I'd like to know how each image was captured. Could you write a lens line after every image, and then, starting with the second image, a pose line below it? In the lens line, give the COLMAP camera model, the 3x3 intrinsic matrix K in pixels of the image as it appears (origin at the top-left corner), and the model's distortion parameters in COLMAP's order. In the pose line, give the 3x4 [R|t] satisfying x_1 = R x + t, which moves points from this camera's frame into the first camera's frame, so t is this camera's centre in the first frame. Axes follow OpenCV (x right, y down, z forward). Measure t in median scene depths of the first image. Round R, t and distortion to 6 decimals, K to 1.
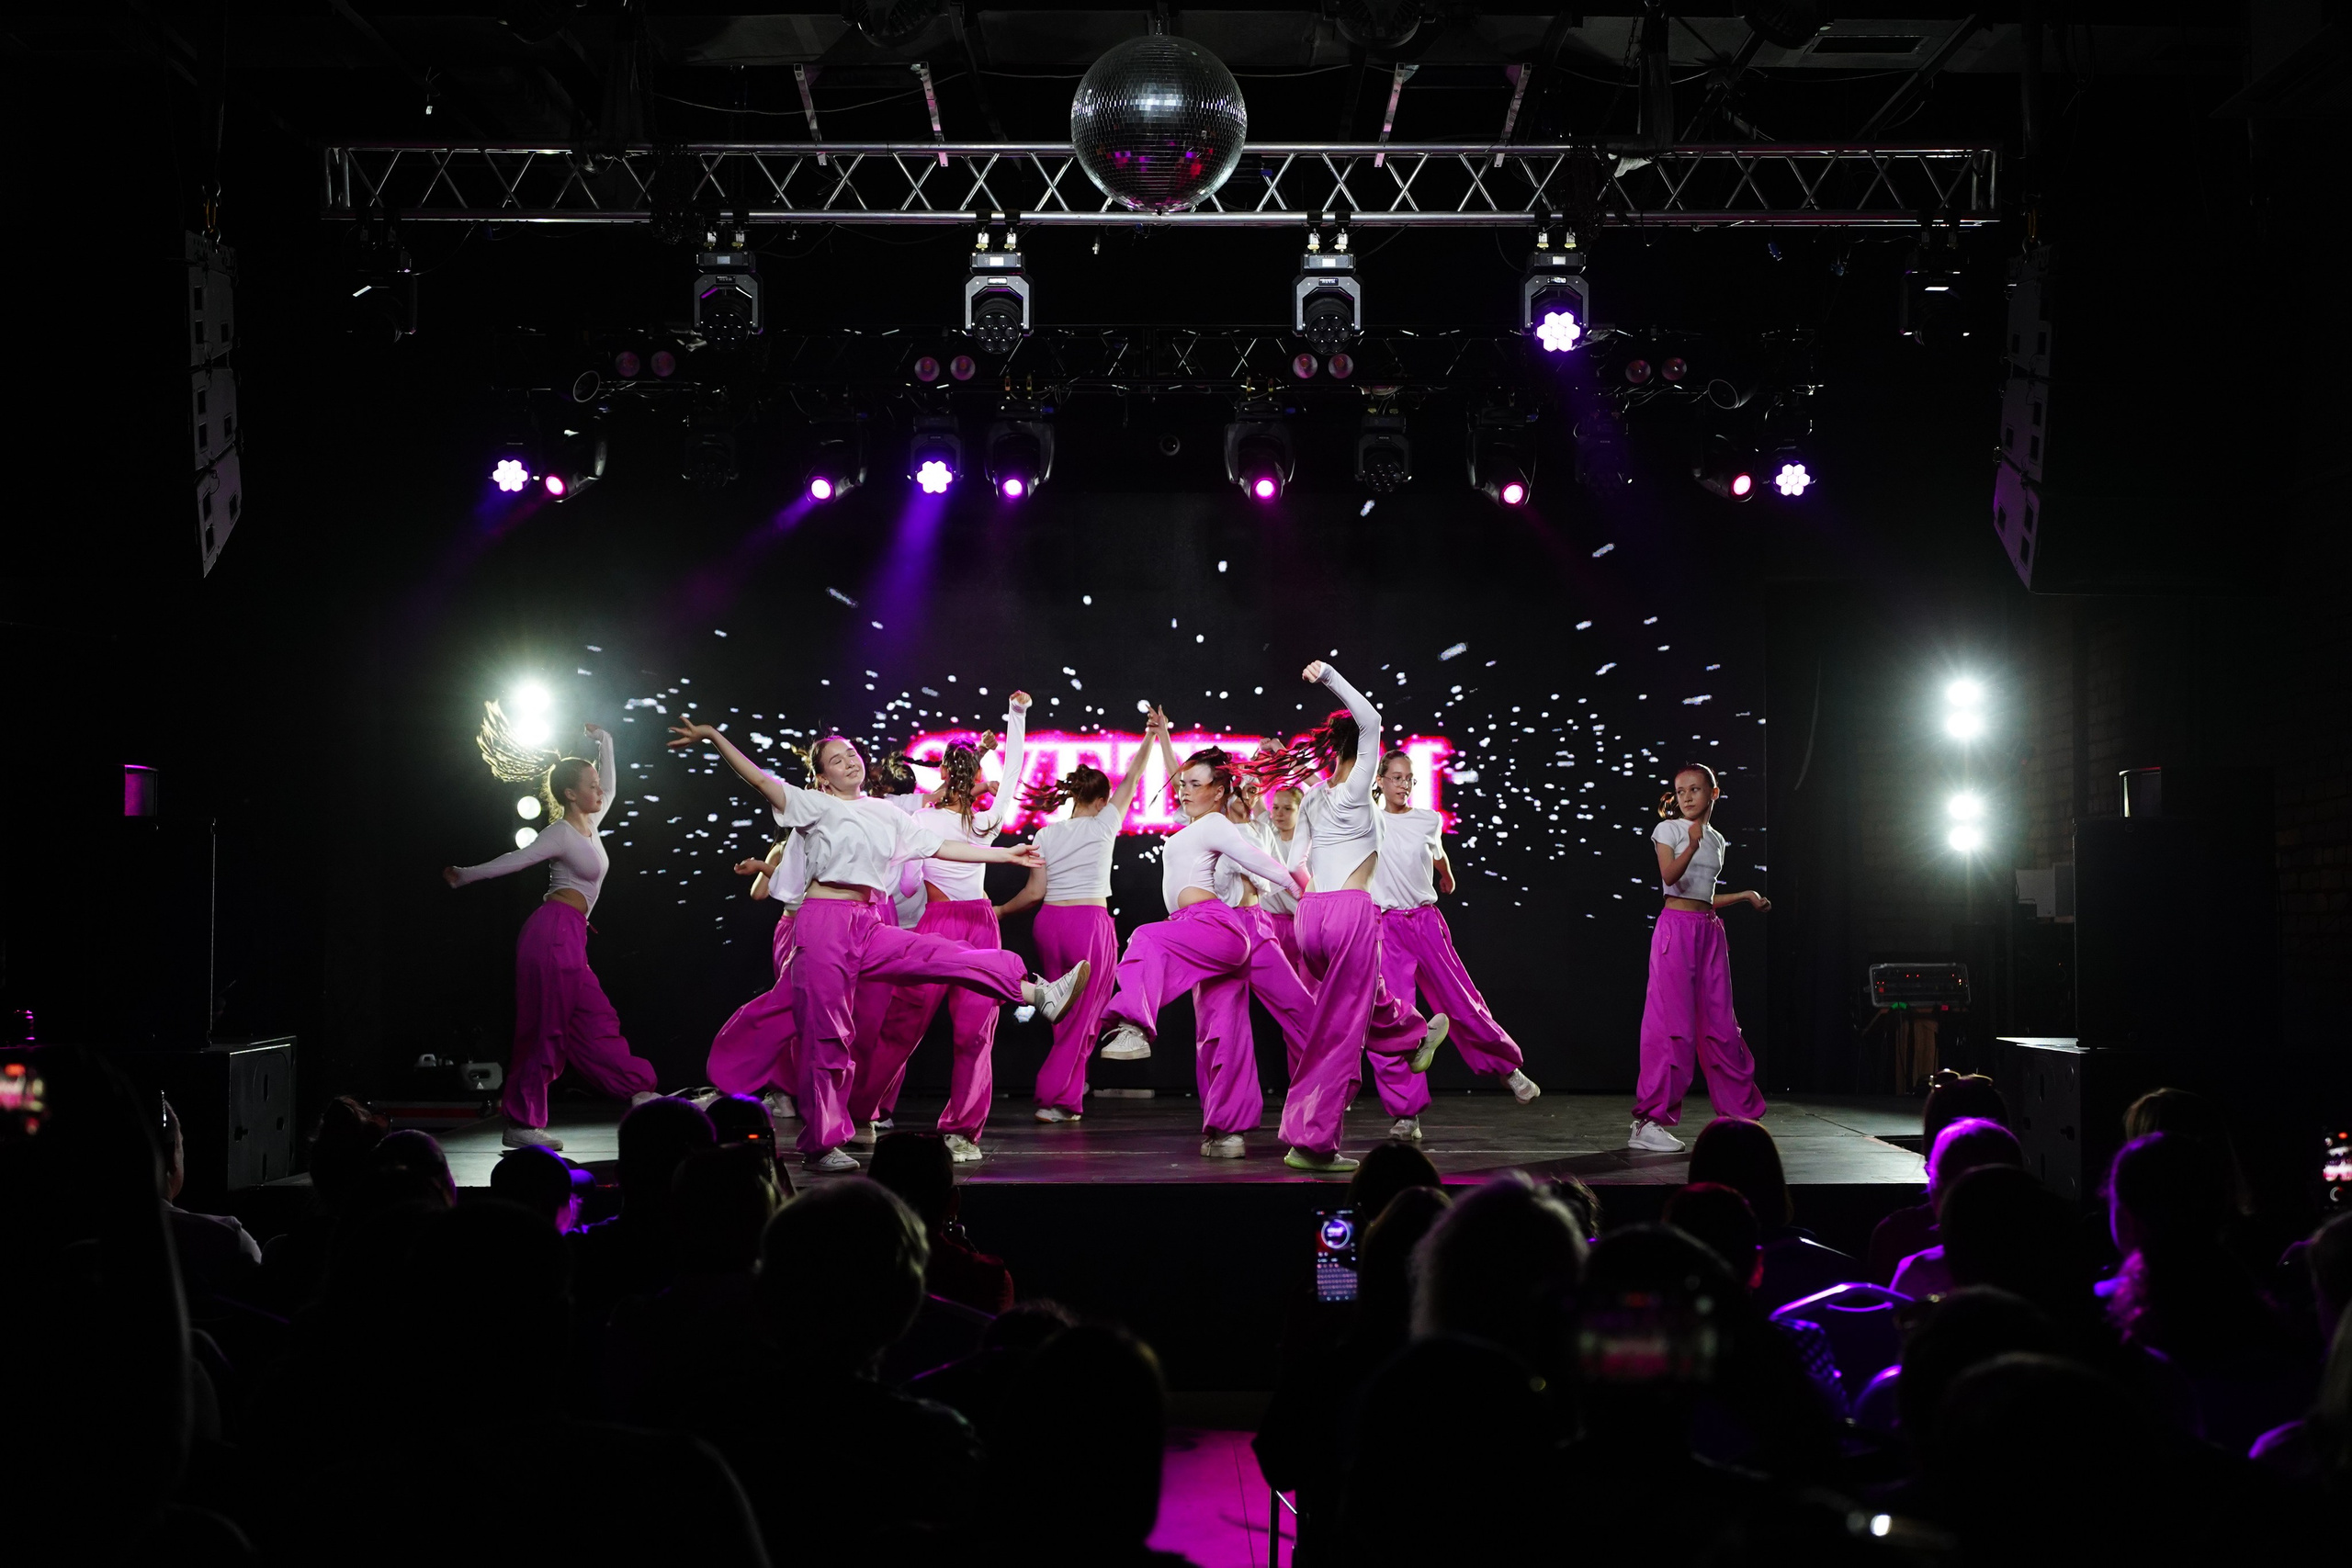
lens RADIAL K [[2772.7, 0, 1176.0], [0, 2772.7, 784.0], [0, 0, 1]] dist [-0.019774, -0.012034]
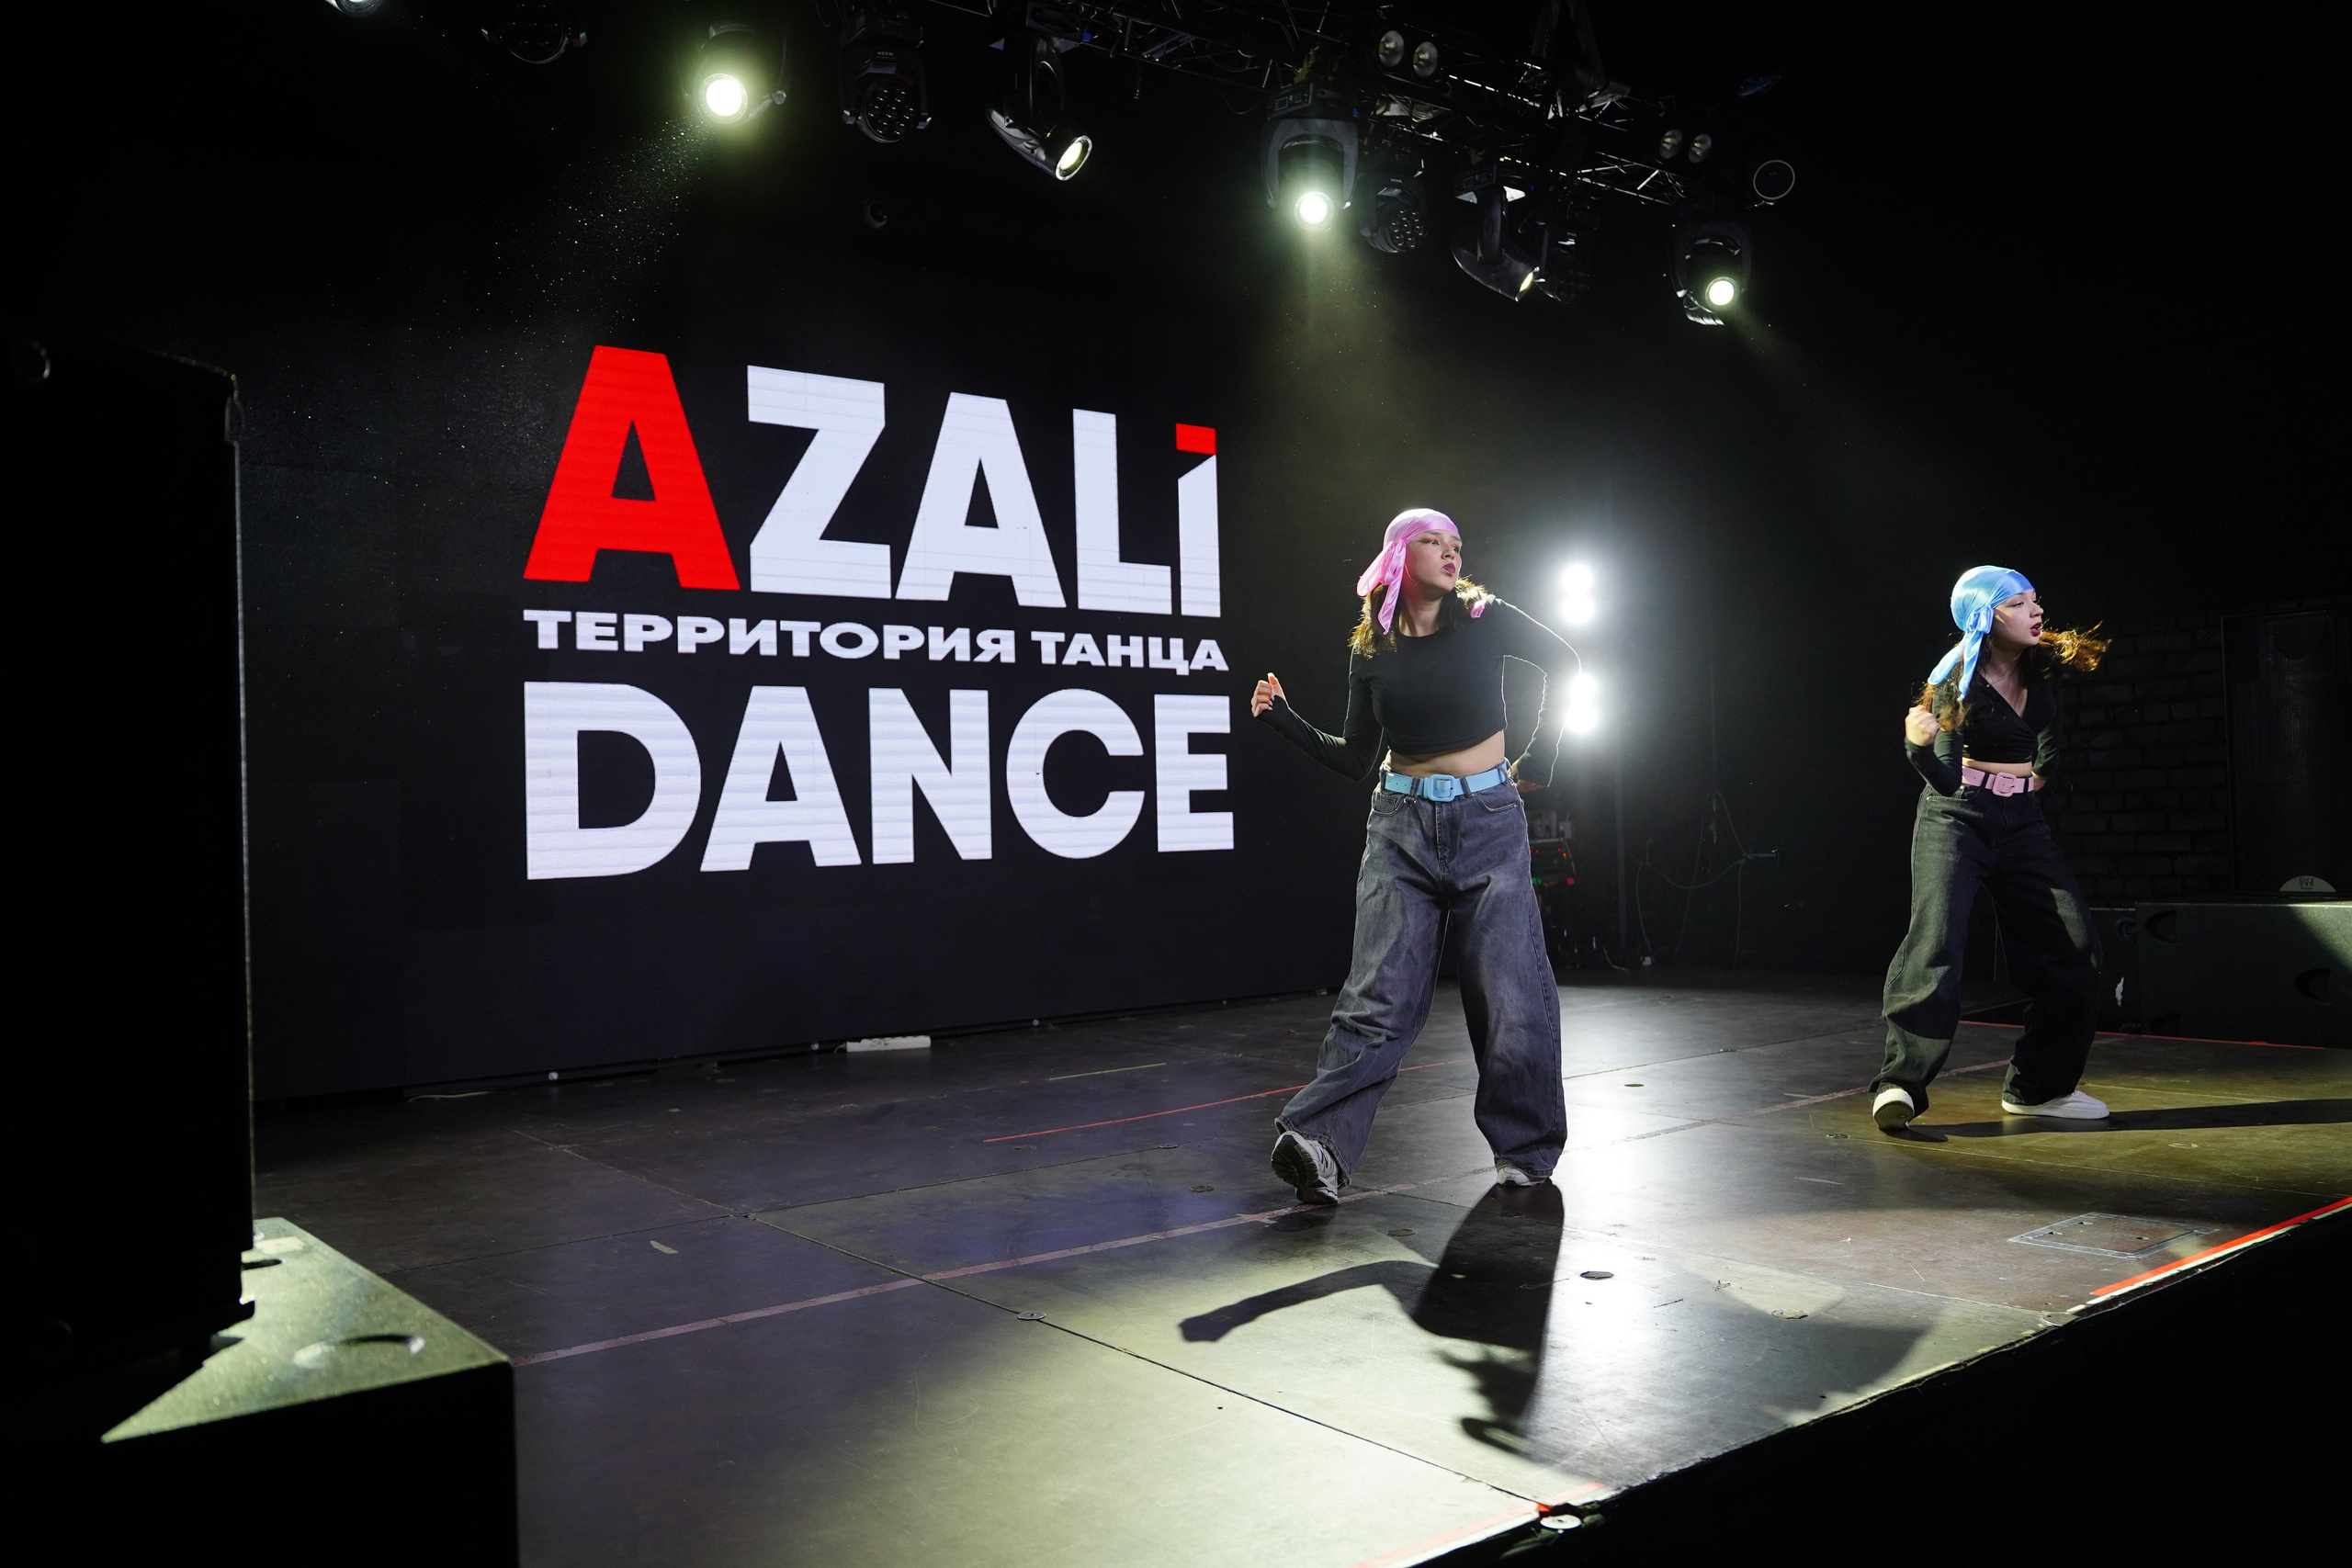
lens RADIAL K [[1878.1, 0, 1176.0], [0, 1878.1, 784.0], [0, 0, 1]] dist [-0.007595, 0.015176]
pose [[0.786759, -0.017399, 0.617014, -0.376963], [0.004637, 0.999741, 0.022279, 0.042961], [-0.617242, -0.014667, 0.786636, 0.802638]]
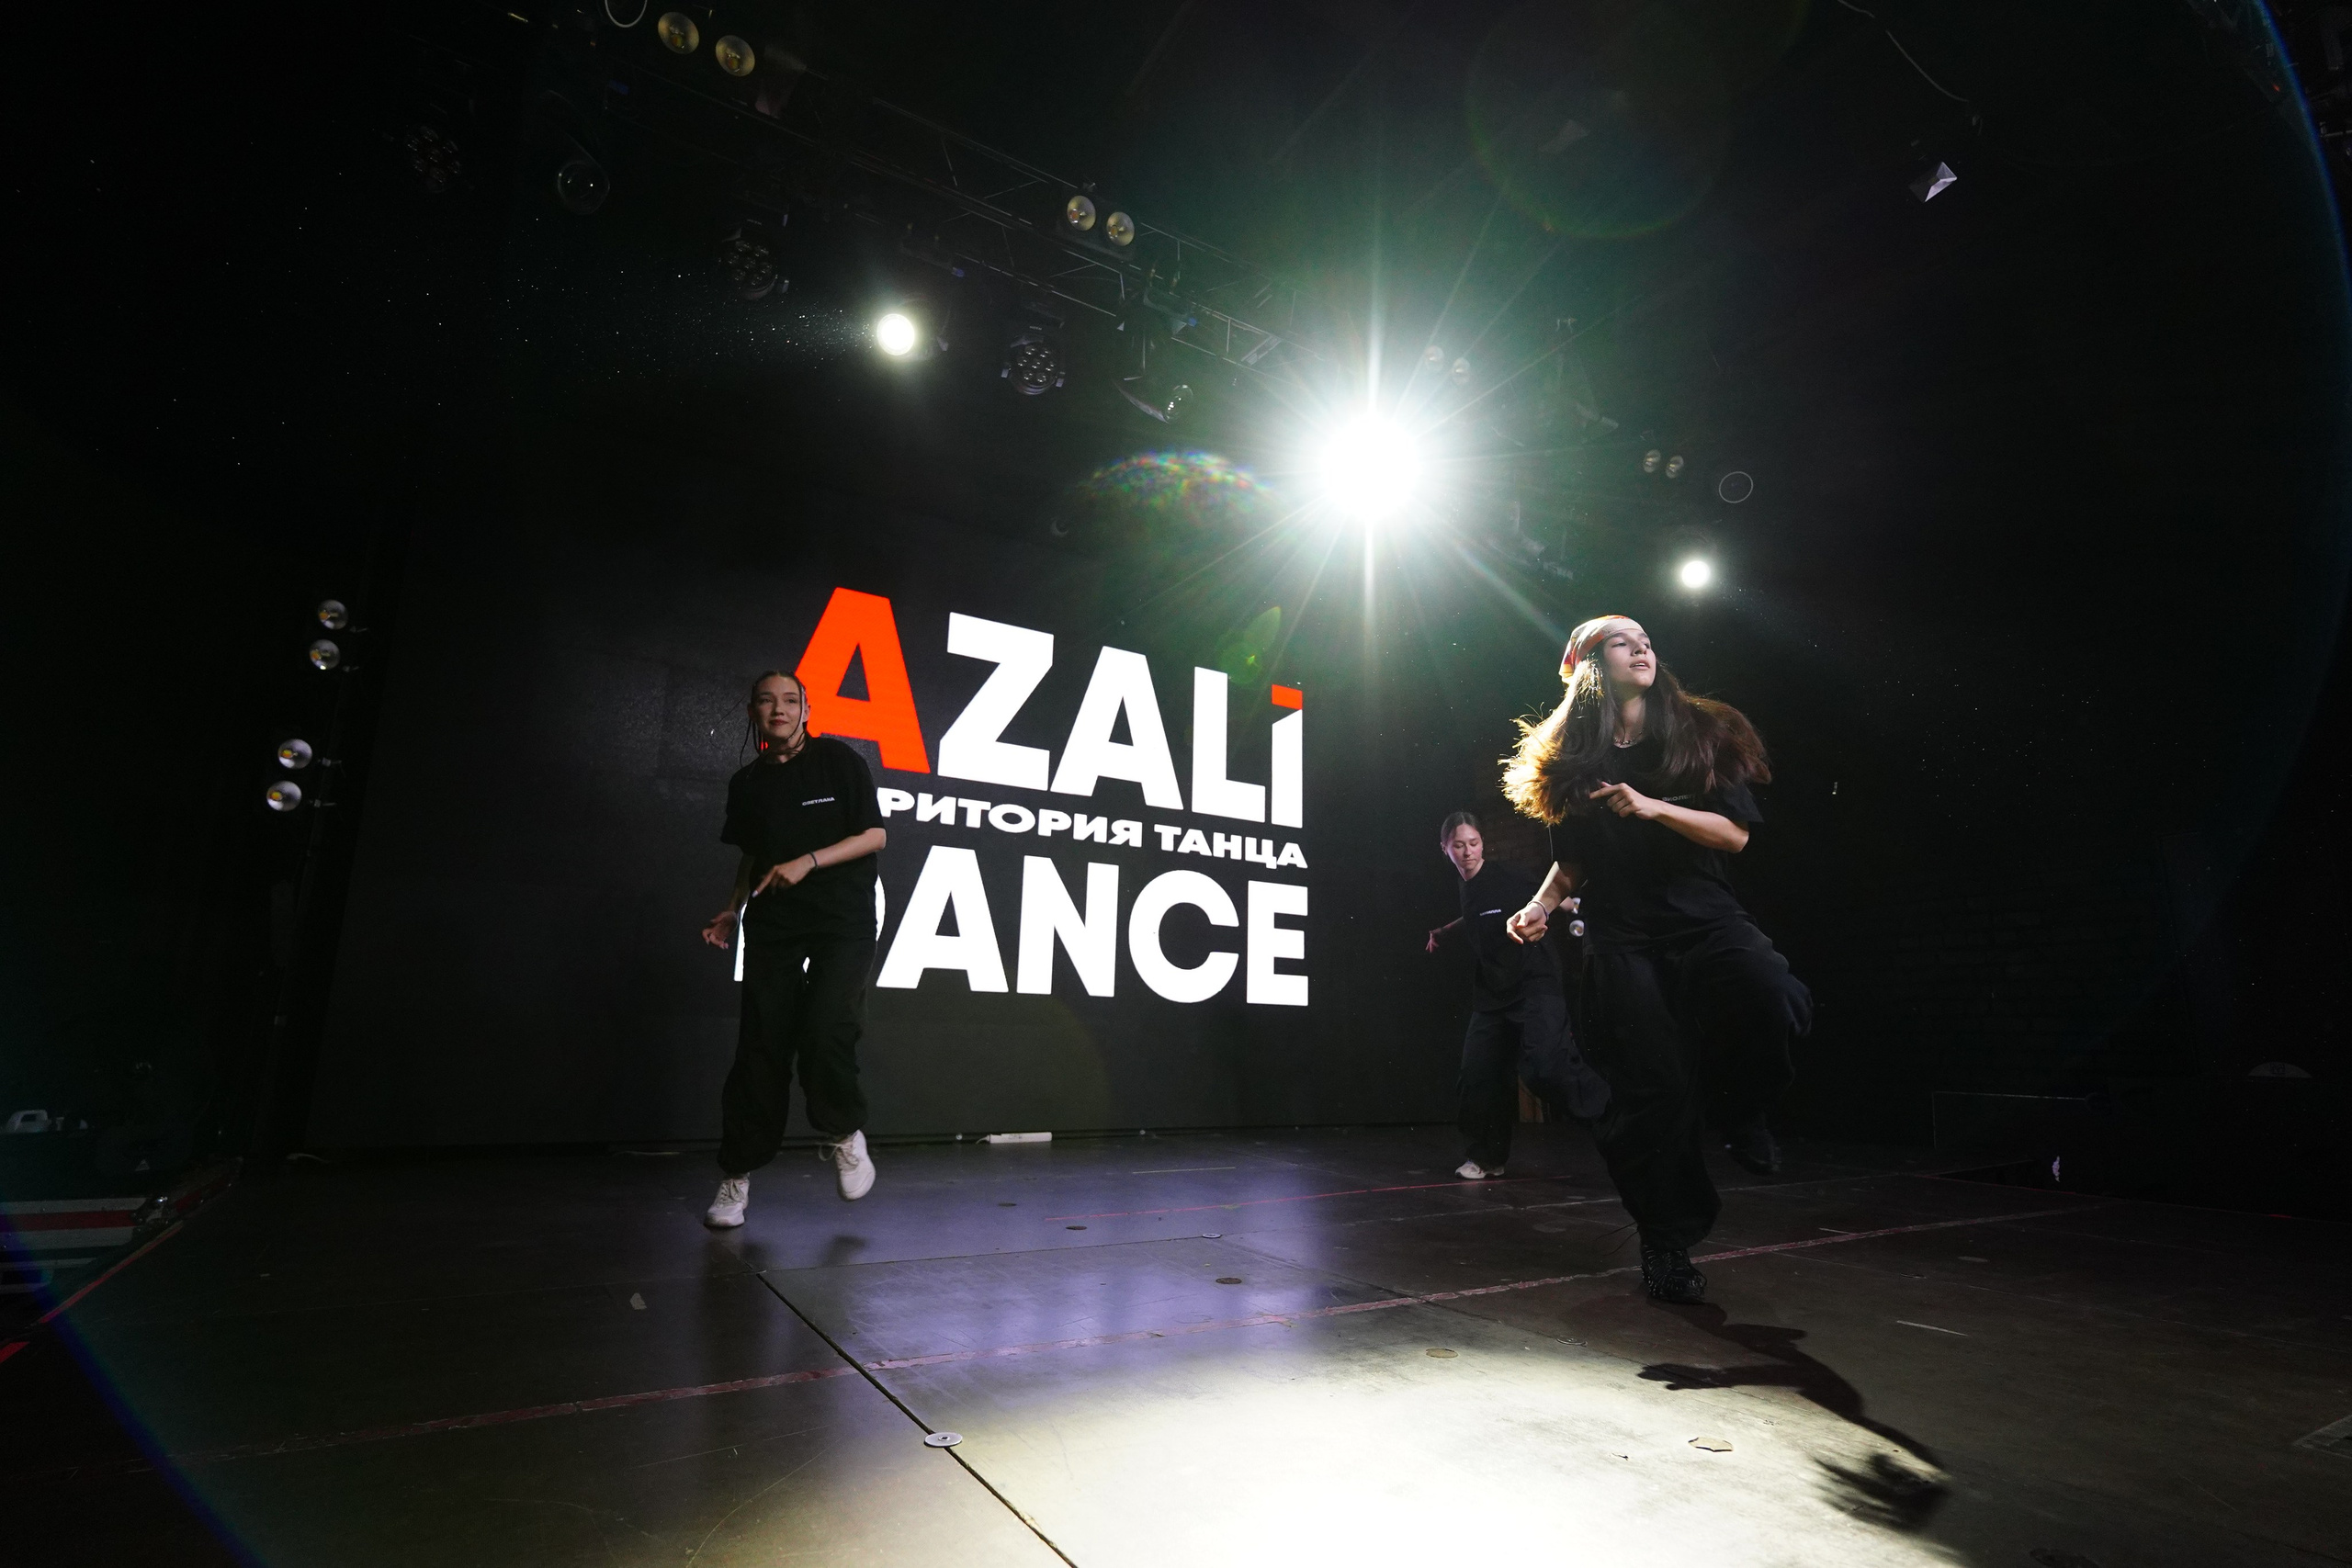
lens RADIAL K [[1130.7, 0, 1170.2], [0, 1130.7, 788.0], [0, 0, 1]] dist [-0.001944, 0.000105]
pose [[0.849036, 0.127270, 0.512777, -0.256844], [-0.042264, 0.983803, -0.174198, 0.083848], [-0.526642, 0.126228, 0.840663, 0.924621]]
